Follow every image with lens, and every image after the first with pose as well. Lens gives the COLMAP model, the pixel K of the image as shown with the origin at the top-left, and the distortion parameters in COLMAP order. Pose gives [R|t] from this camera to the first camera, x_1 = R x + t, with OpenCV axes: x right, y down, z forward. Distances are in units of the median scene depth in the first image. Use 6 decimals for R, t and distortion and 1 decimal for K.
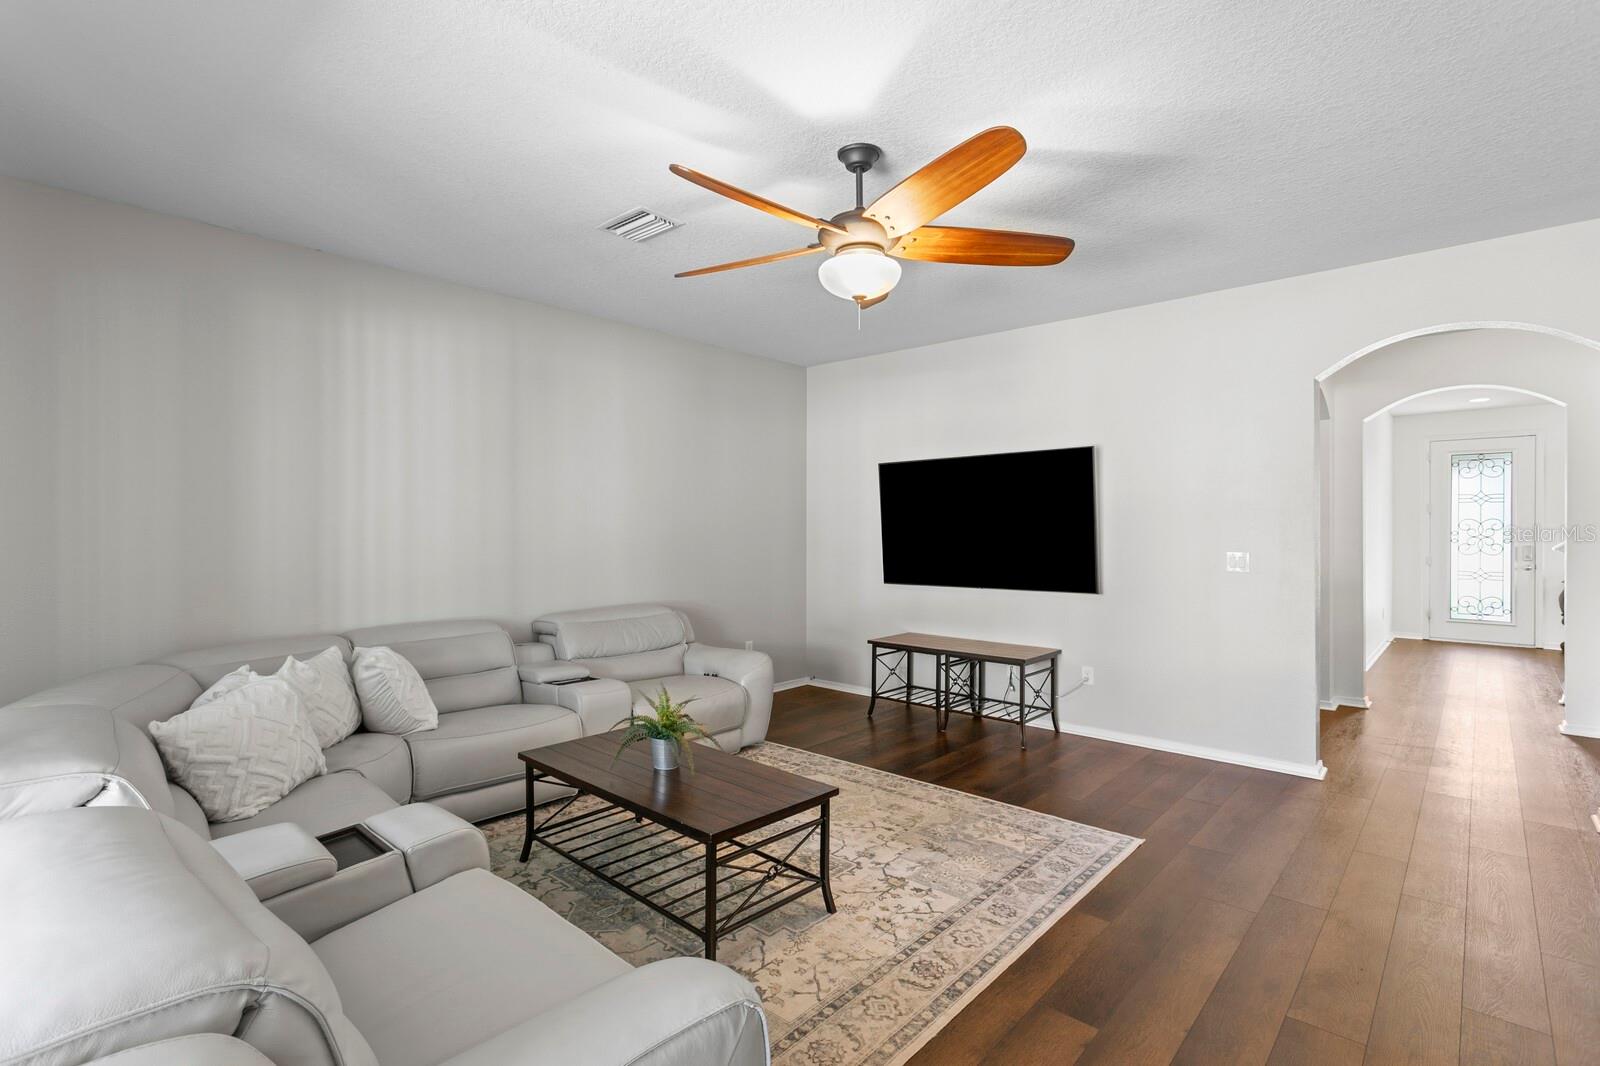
lens RADIAL K [[759.2, 0, 782.3], [0, 759.2, 526.4], [0, 0, 1]] dist [0.008079, 0.000604]
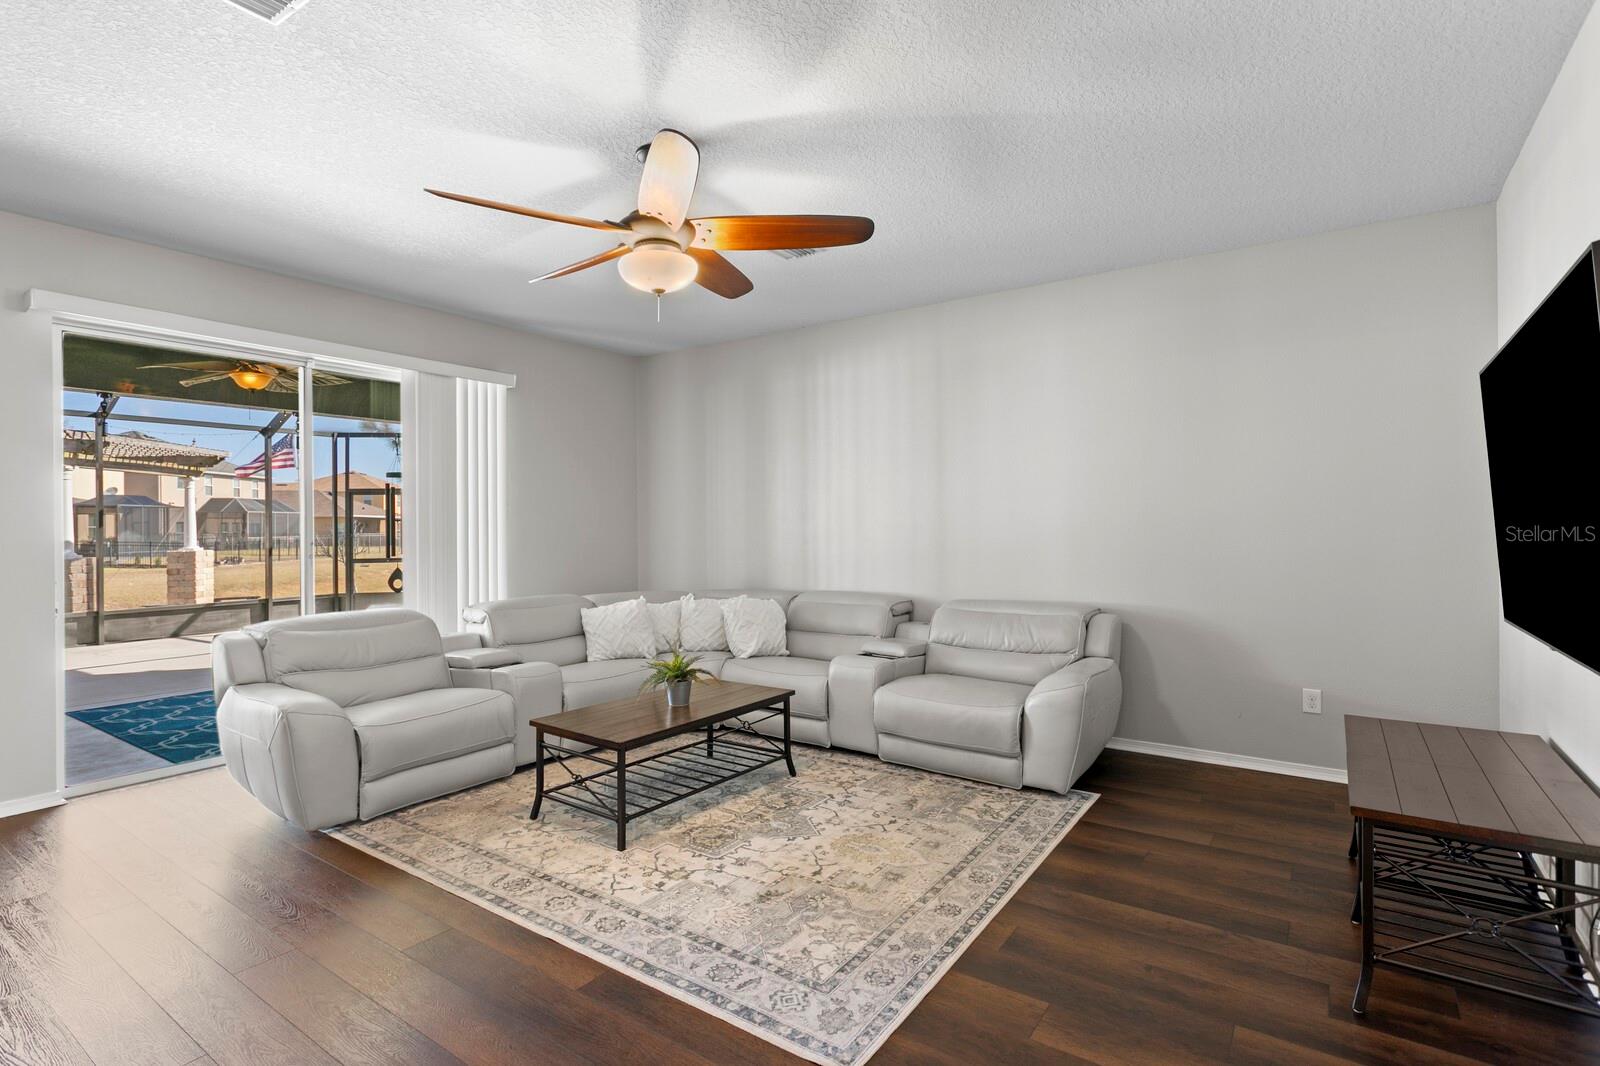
lens RADIAL K [[787.7, 0, 777.0], [0, 787.7, 528.0], [0, 0, 1]] dist [-0.013277, 0.001728]
pose [[0.120146, 0.001669, -0.992755, 0.988243], [0.011007, 0.999935, 0.003013, 0.016815], [0.992695, -0.011289, 0.120120, 0.855704]]
